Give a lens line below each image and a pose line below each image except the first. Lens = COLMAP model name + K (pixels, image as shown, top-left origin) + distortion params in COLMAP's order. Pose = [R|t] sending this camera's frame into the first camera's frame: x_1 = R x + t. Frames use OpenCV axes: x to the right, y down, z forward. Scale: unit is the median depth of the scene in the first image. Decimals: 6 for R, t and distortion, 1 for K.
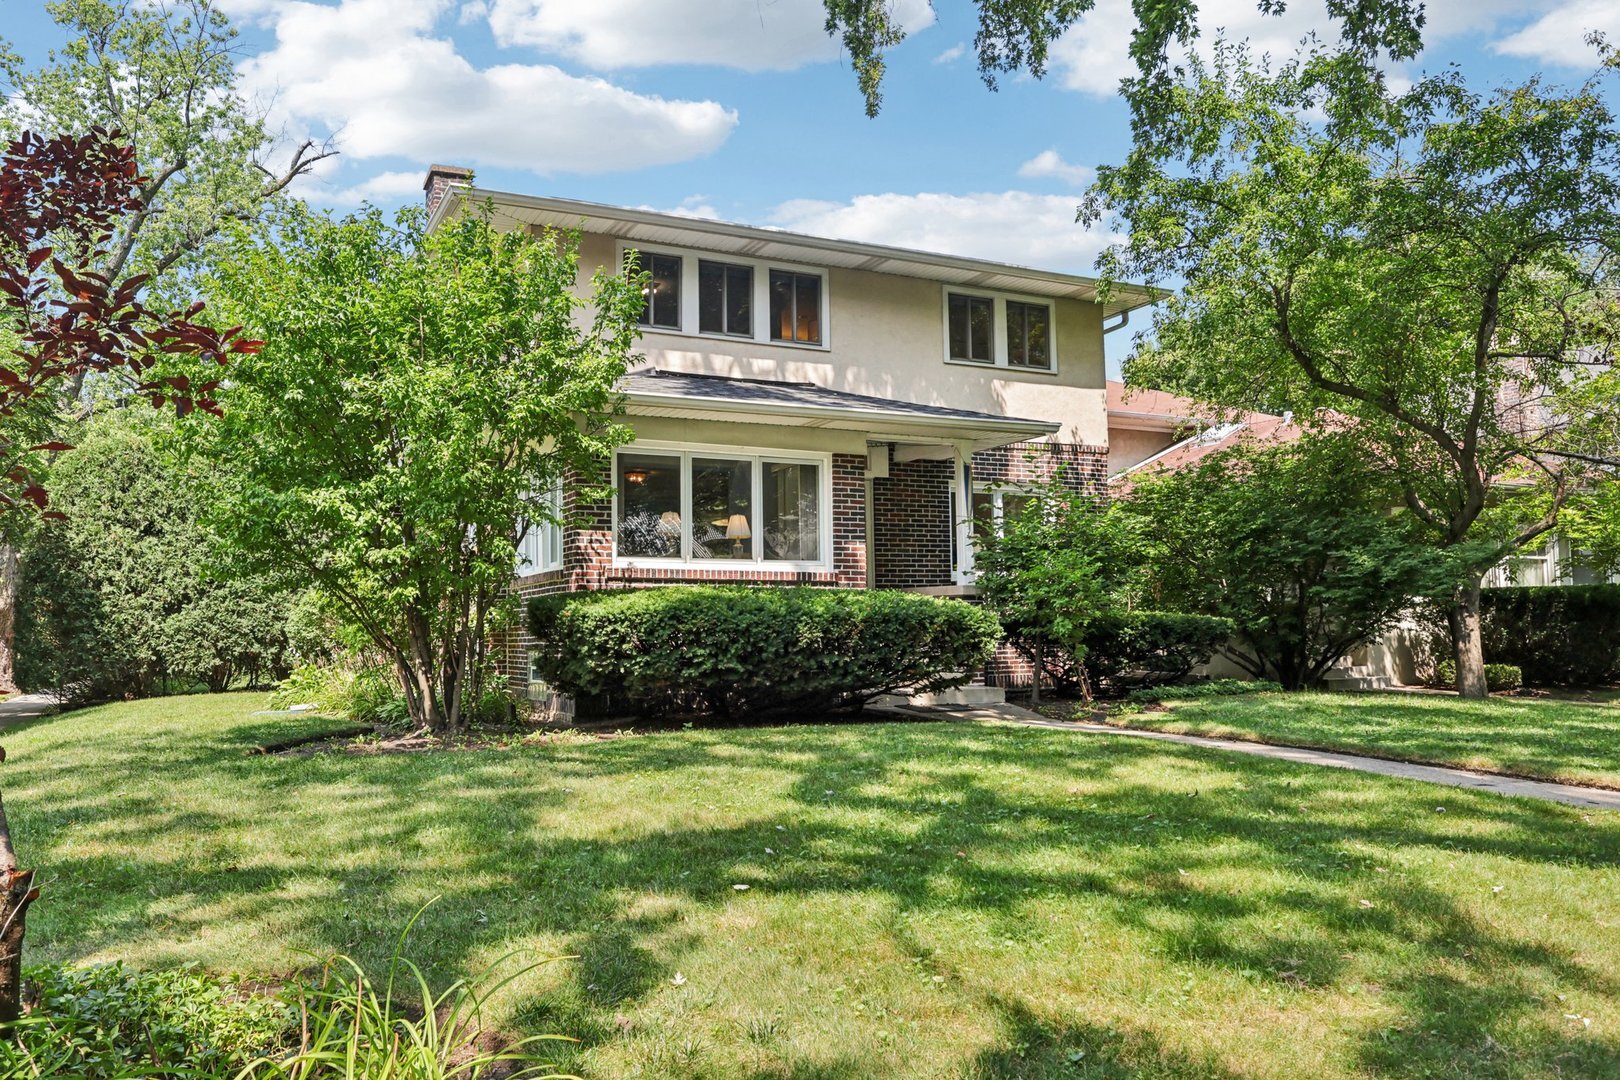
lens RADIAL K [[1211.9, 0, 810.0], [0, 1211.9, 540.0], [0, 0, 1]] dist [0.000904, 0.000112]
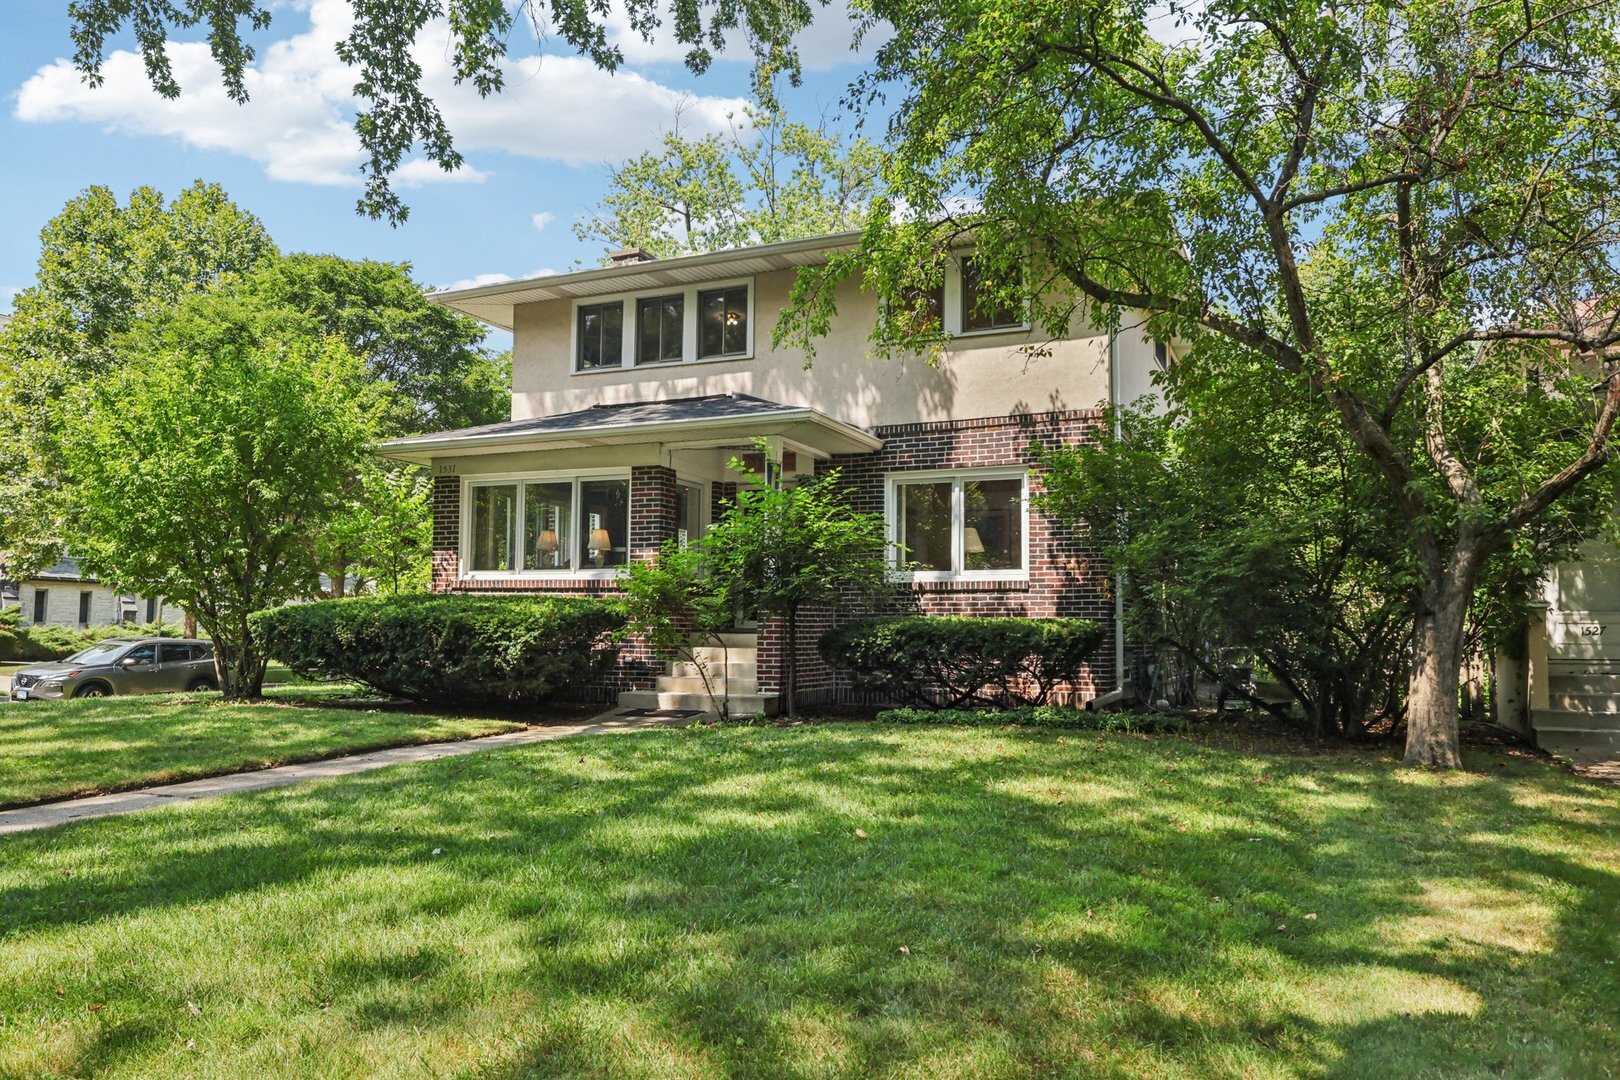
lens RADIAL K [[1211.9, 0, 810.0], [0, 1211.9, 540.0], [0, 0, 1]] dist [0.000904, 0.000112]
pose [[0.634190, -0.046638, -0.771769, 0.871033], [0.042902, 0.998764, -0.025100, 0.024219], [0.771986, -0.017192, 0.635407, 0.419936]]
